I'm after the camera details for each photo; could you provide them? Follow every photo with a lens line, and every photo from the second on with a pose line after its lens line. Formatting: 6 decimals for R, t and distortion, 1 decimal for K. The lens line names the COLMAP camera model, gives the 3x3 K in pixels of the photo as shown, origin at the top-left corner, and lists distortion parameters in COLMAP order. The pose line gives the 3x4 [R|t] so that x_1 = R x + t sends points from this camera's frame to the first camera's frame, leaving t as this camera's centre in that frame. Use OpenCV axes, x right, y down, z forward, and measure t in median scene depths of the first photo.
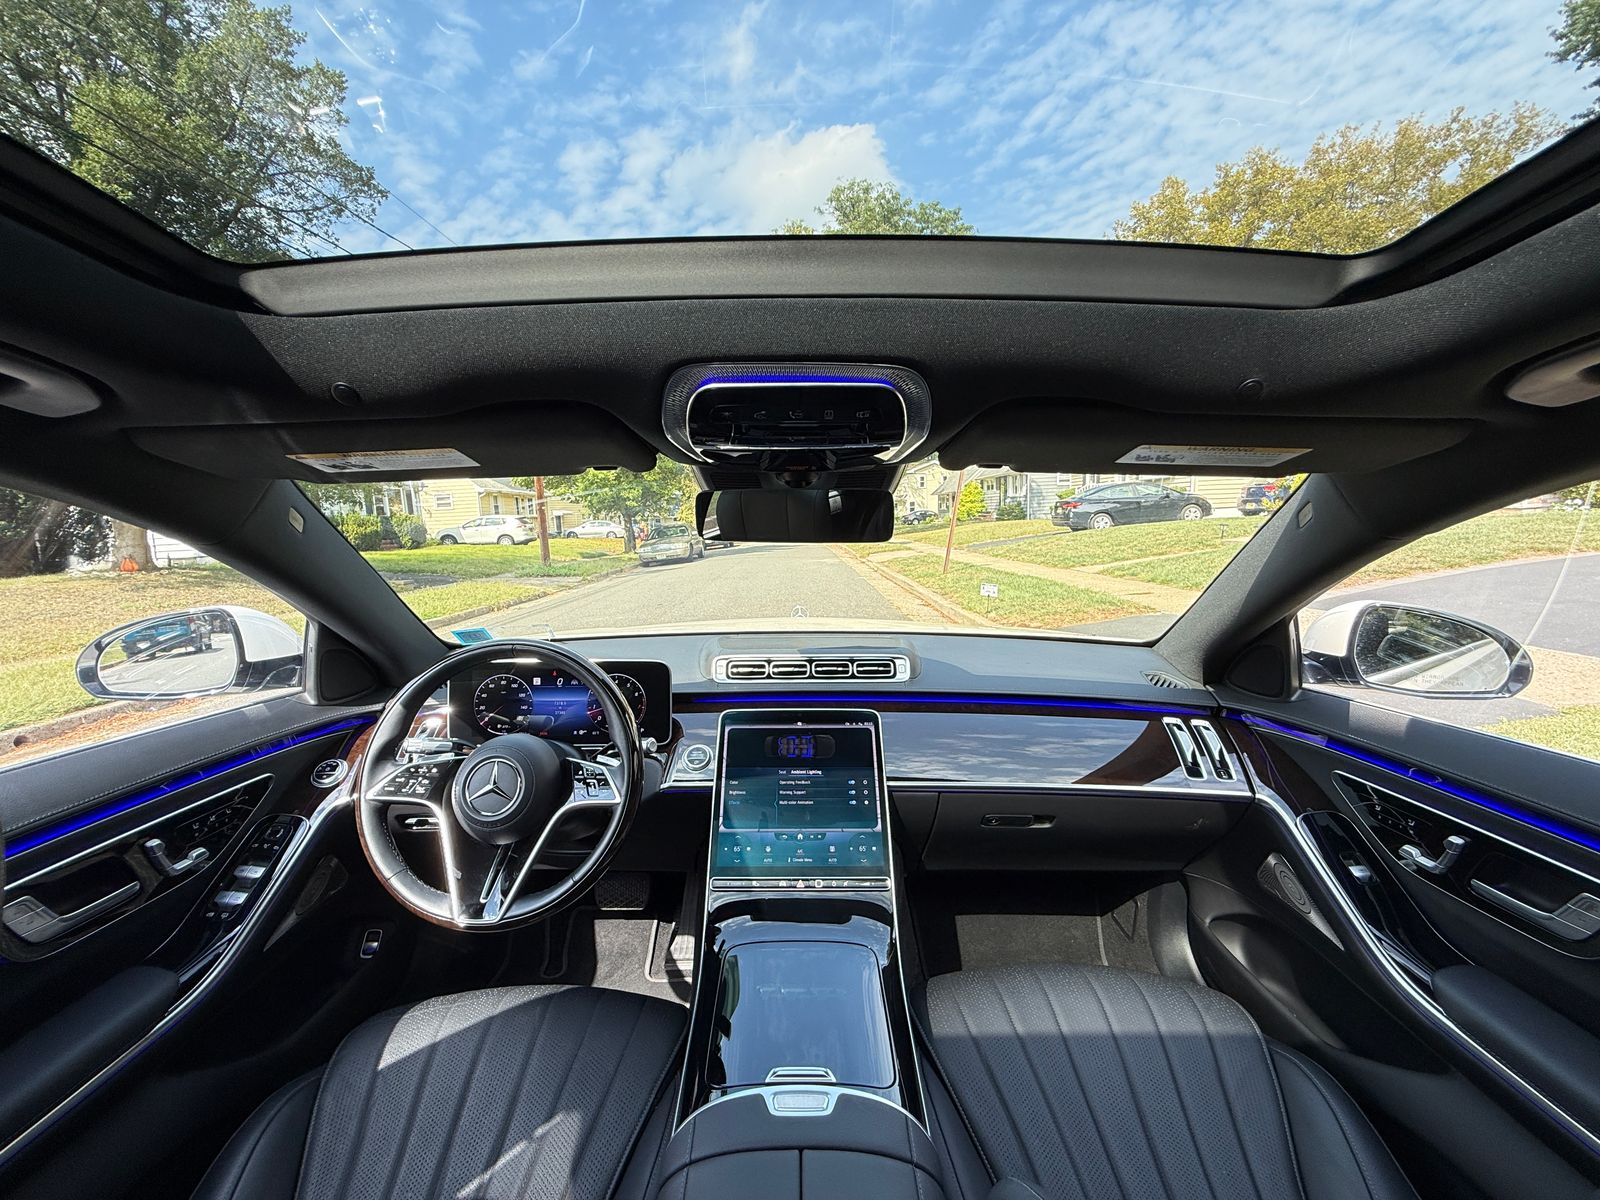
lens RADIAL K [[636.1, 0, 796.5], [0, 636.1, 599.7], [0, 0, 1]] dist [-0.001833, -0.000034]
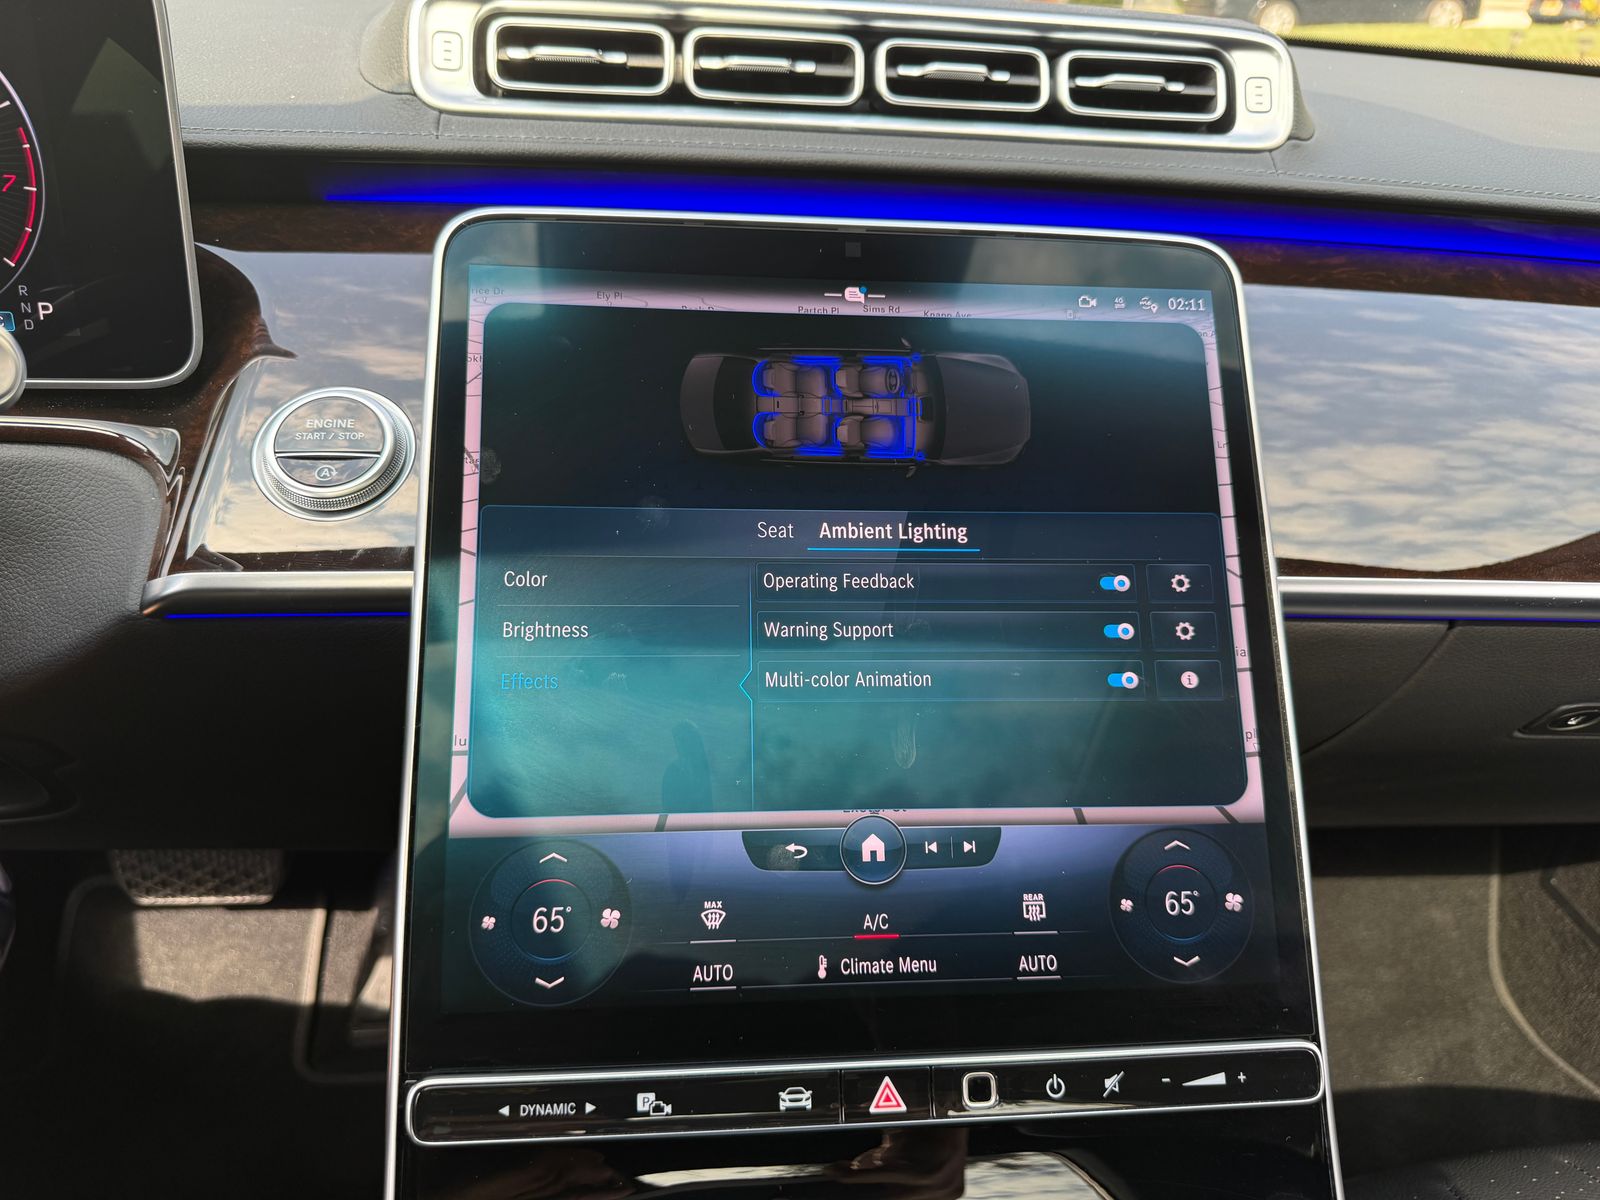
lens RADIAL K [[1151.0, 0, 800.0], [0, 1151.0, 600.0], [0, 0, 1]] dist [-0.043263, 0.020995]
pose [[0.991897, 0.004700, 0.126960, -0.057594], [-0.049063, 0.935963, 0.348663, 0.163465], [-0.117191, -0.352067, 0.928609, 0.645821]]
